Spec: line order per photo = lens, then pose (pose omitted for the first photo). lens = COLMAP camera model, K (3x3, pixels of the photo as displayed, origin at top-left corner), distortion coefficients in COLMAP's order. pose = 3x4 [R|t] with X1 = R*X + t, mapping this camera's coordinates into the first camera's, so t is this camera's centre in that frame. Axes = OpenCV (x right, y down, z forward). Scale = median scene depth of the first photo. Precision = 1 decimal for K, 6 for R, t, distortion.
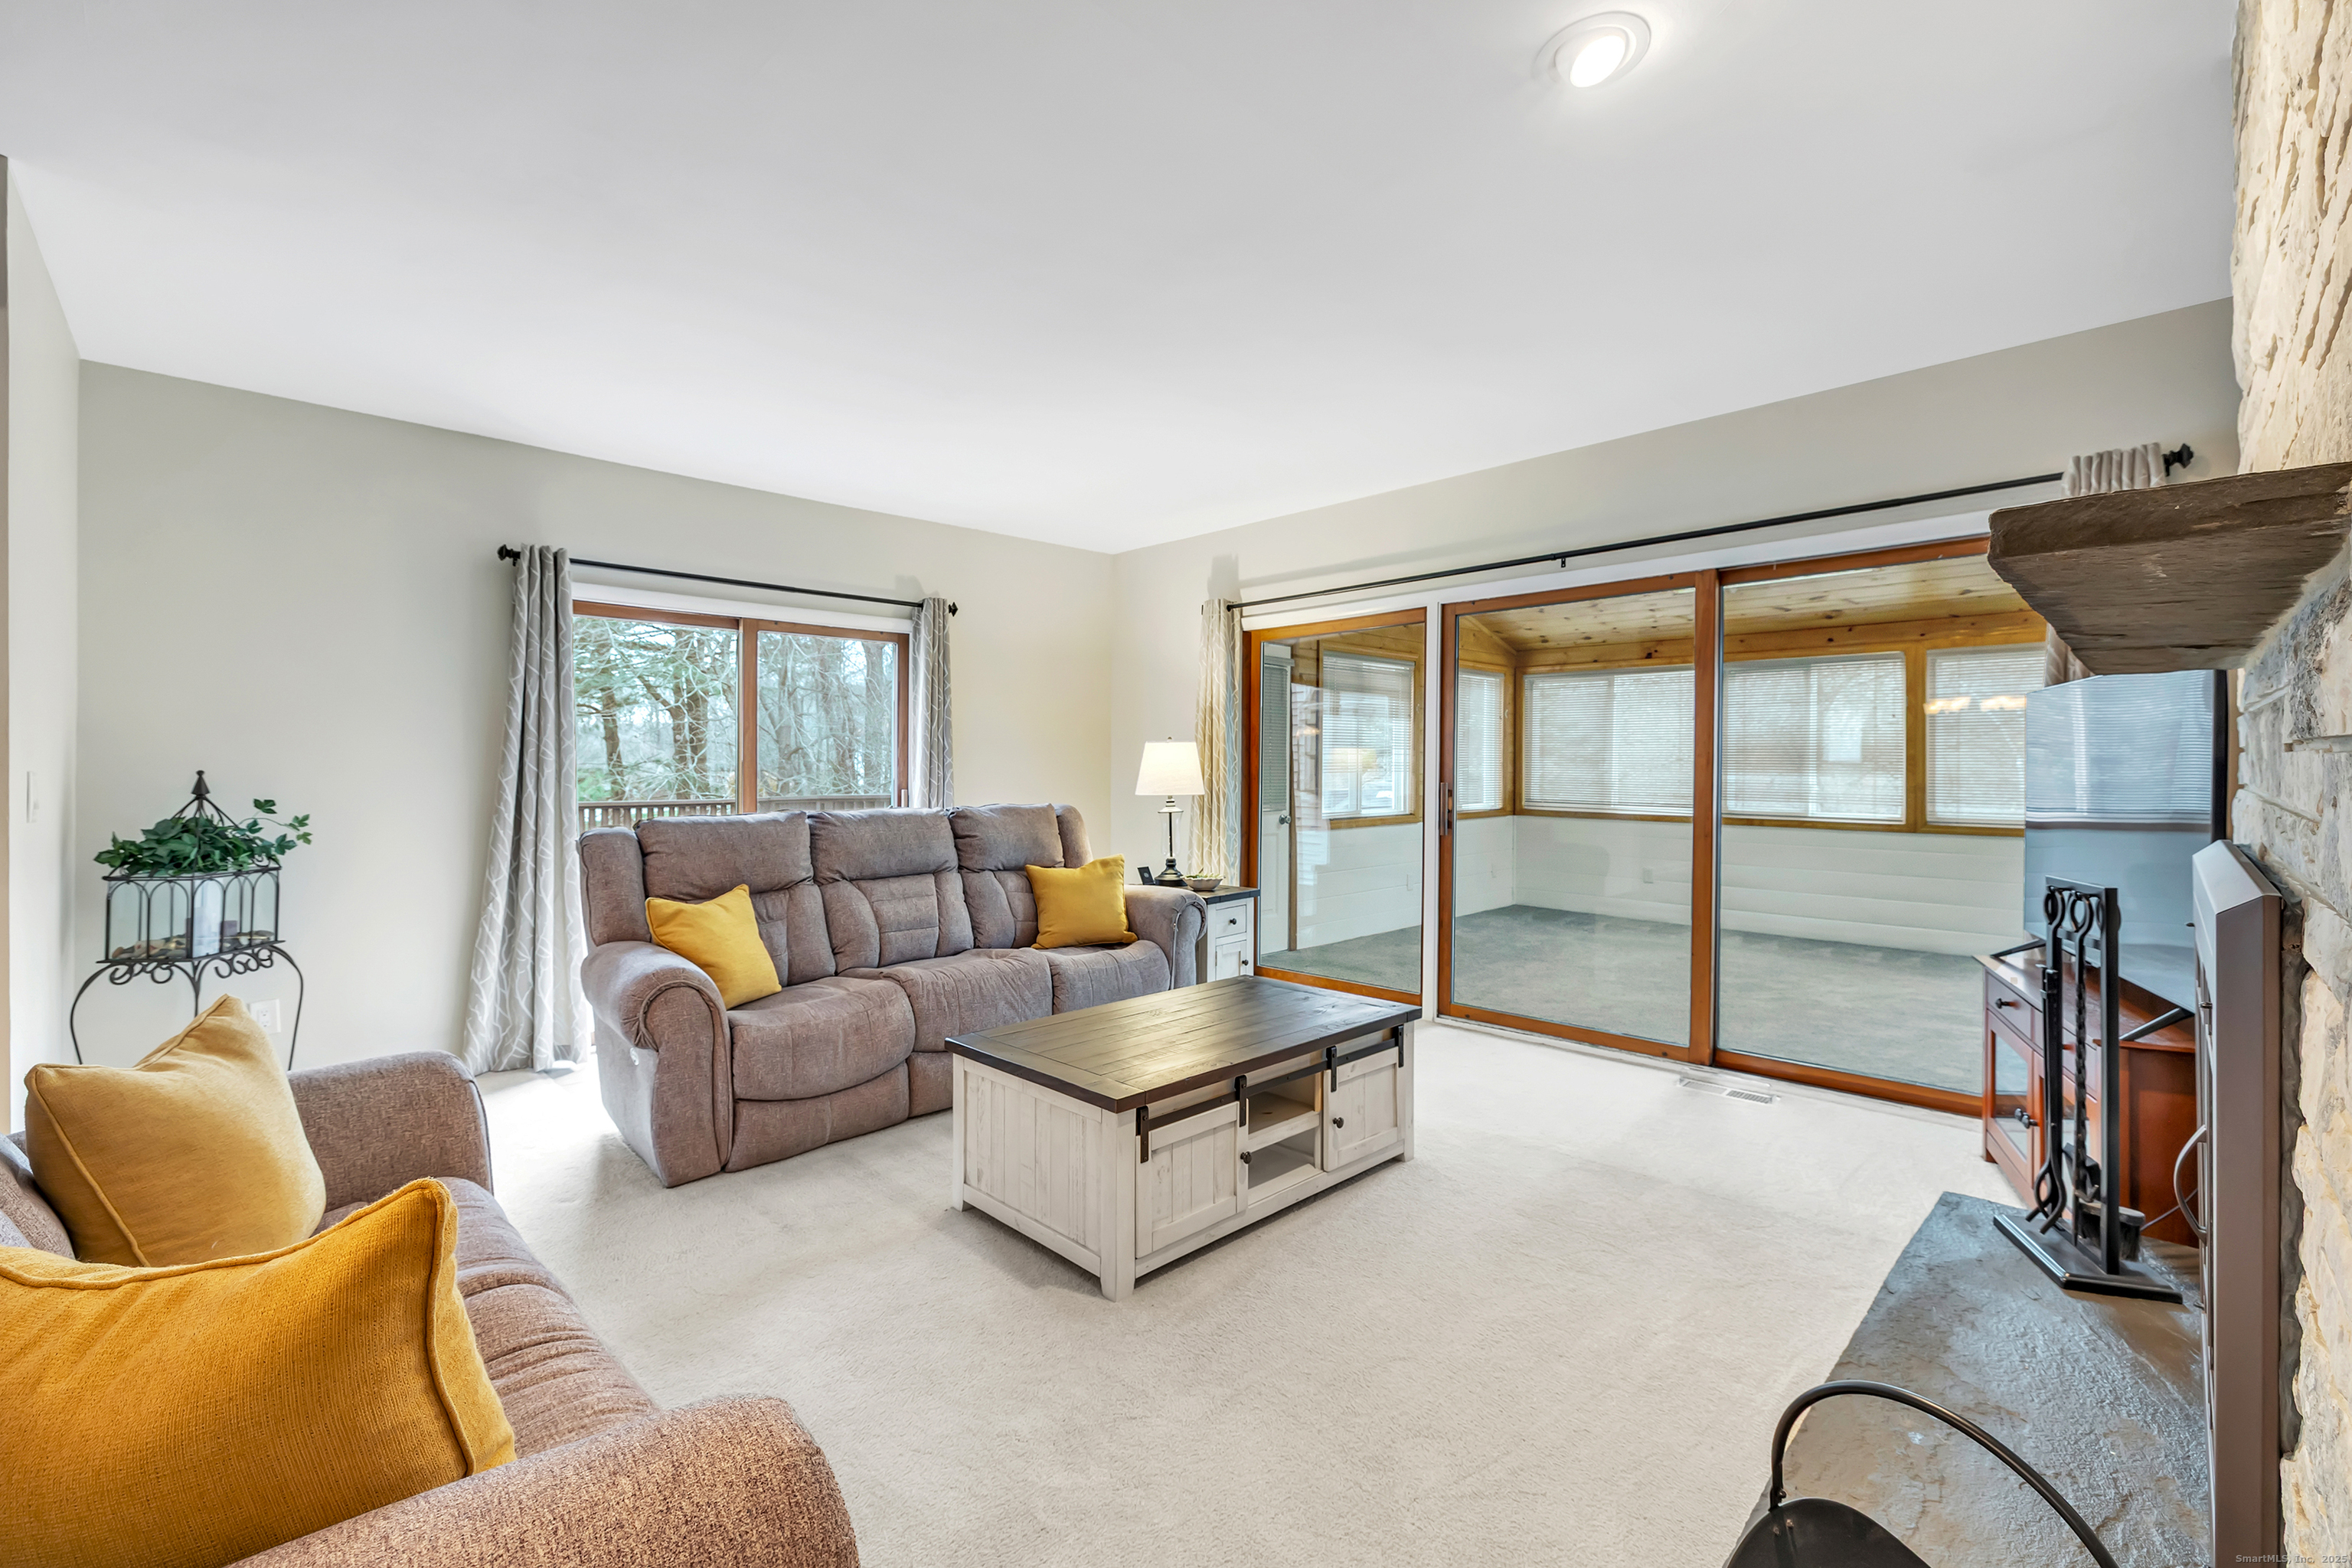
lens RADIAL K [[1019.7, 0, 1169.7], [0, 1019.7, 773.7], [0, 0, 1]] dist [0.002446, -0.000489]
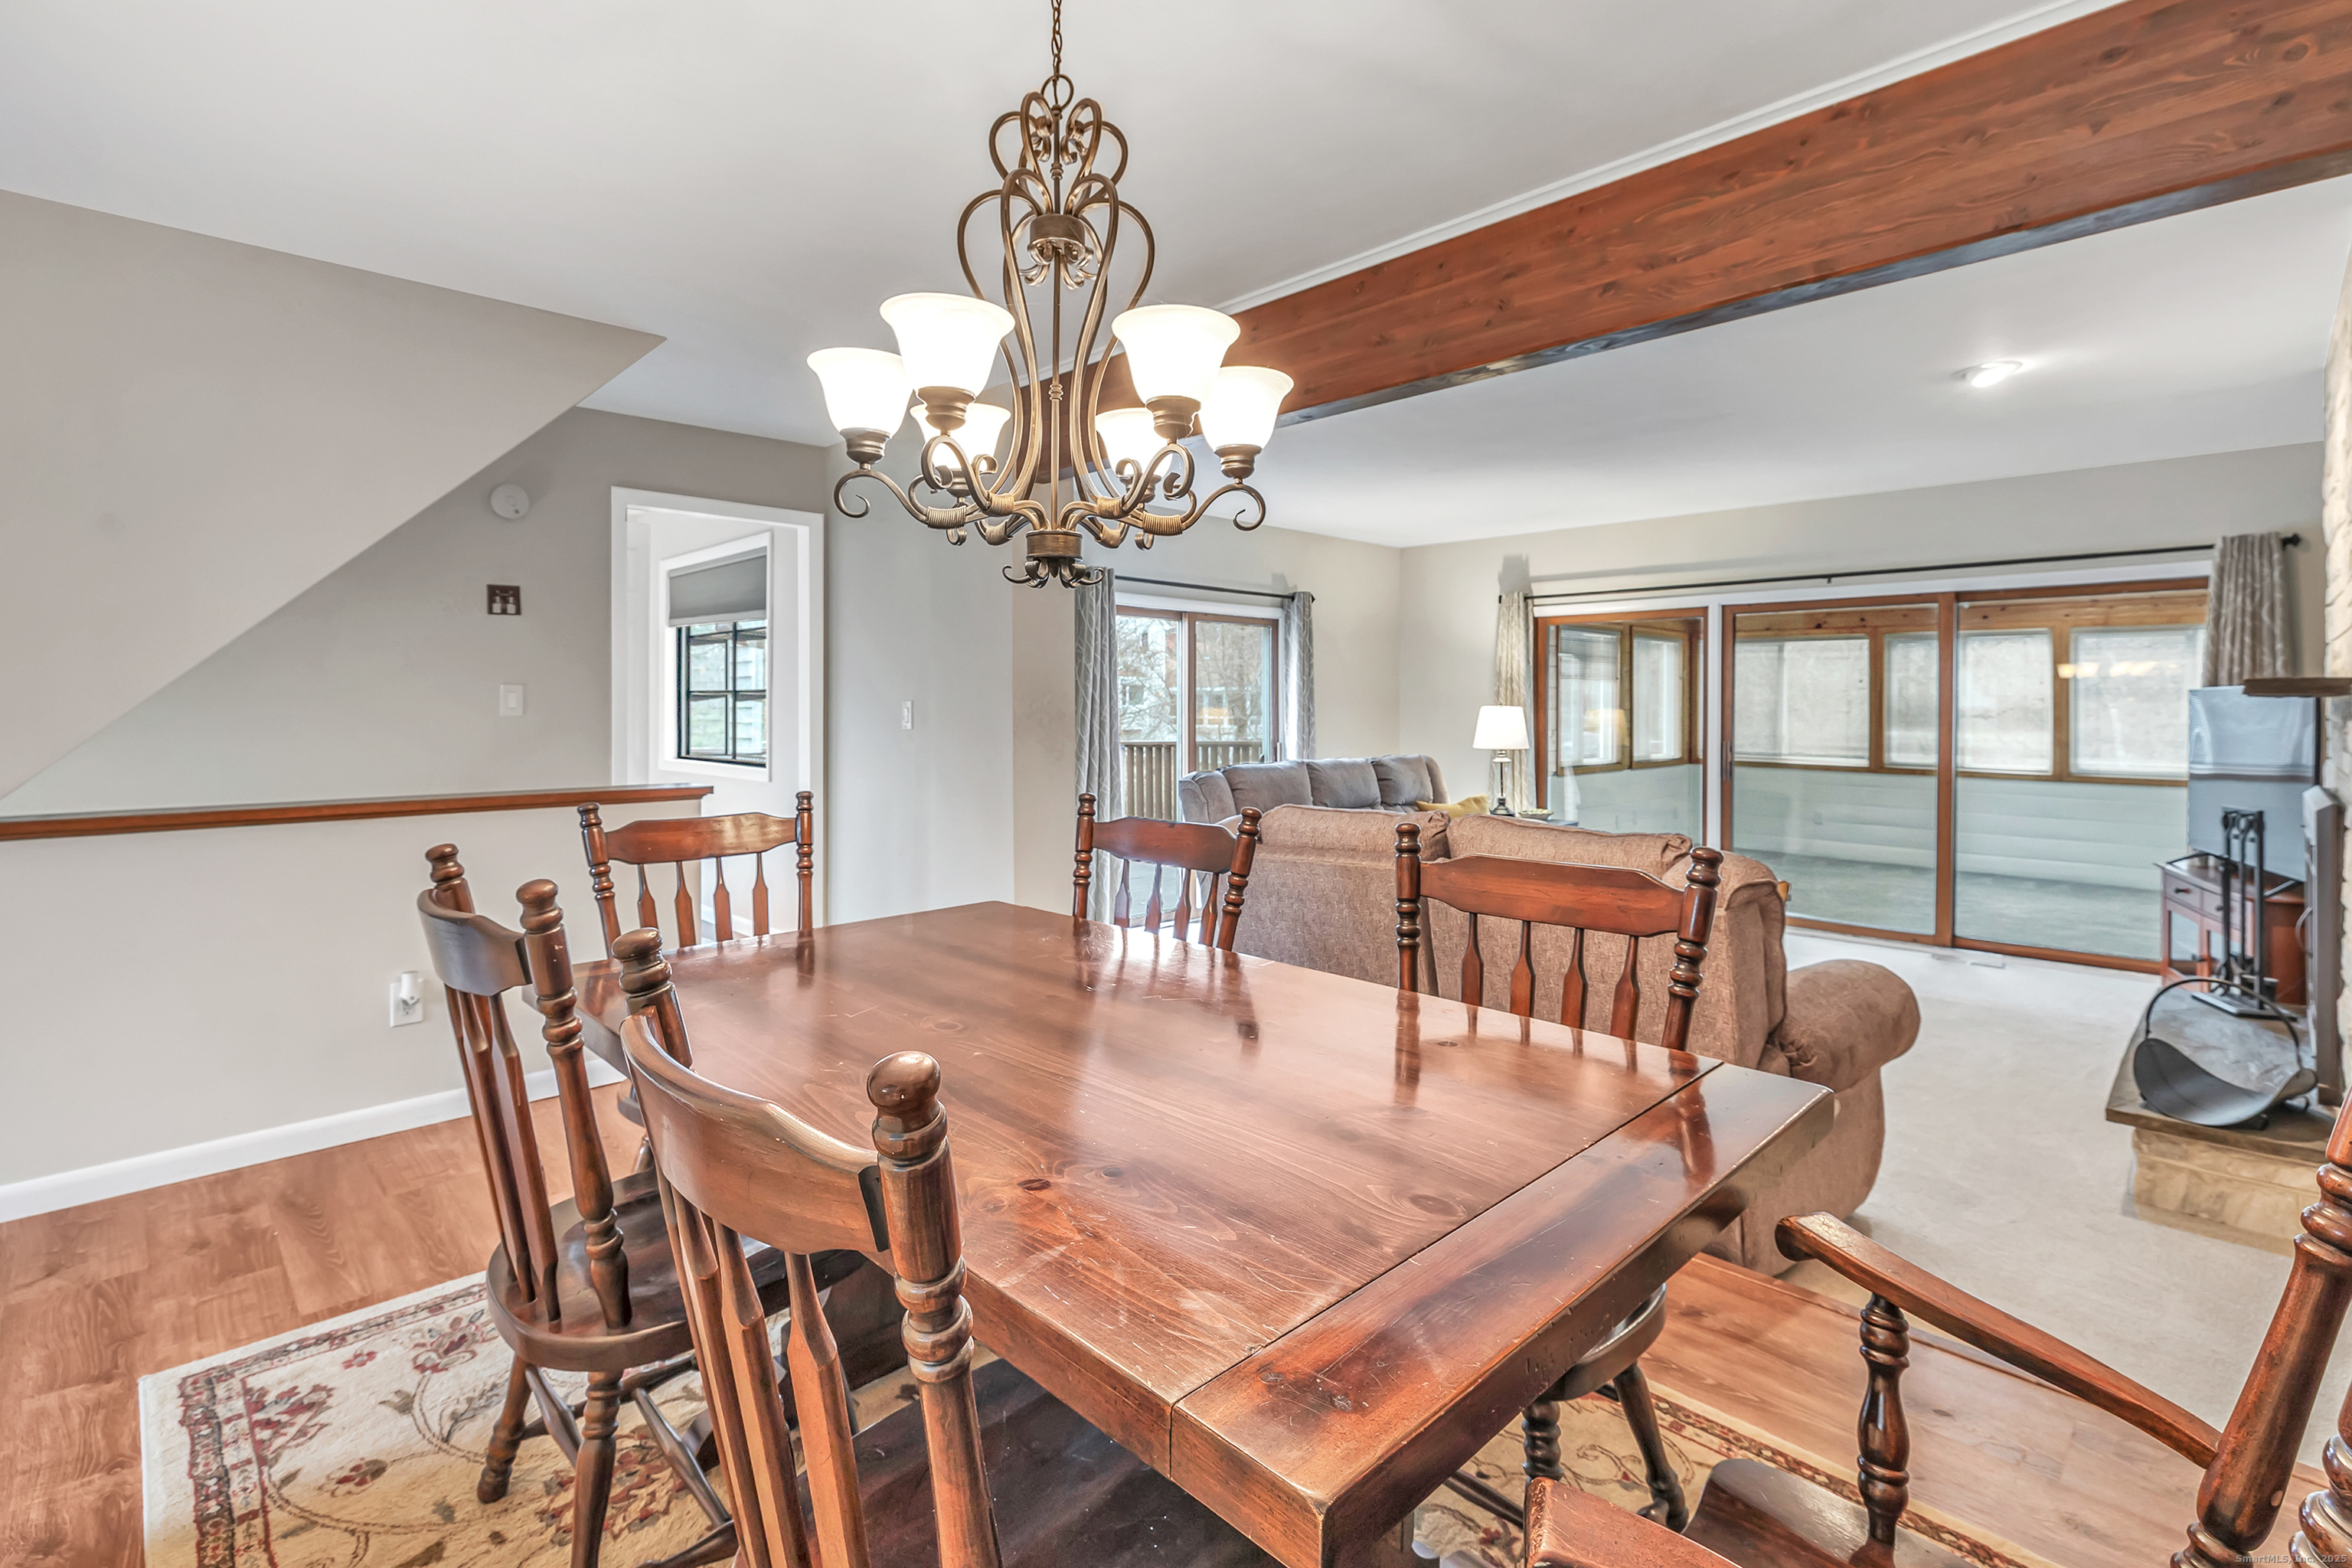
lens RADIAL K [[1108.1, 0, 1164.9], [0, 1108.1, 702.9], [0, 0, 1]] dist [0.003289, -0.000566]
pose [[0.999959, 0.006368, -0.006482, -0.439680], [-0.006423, 0.999943, -0.008495, -0.023462], [0.006427, 0.008536, 0.999943, -0.431141]]
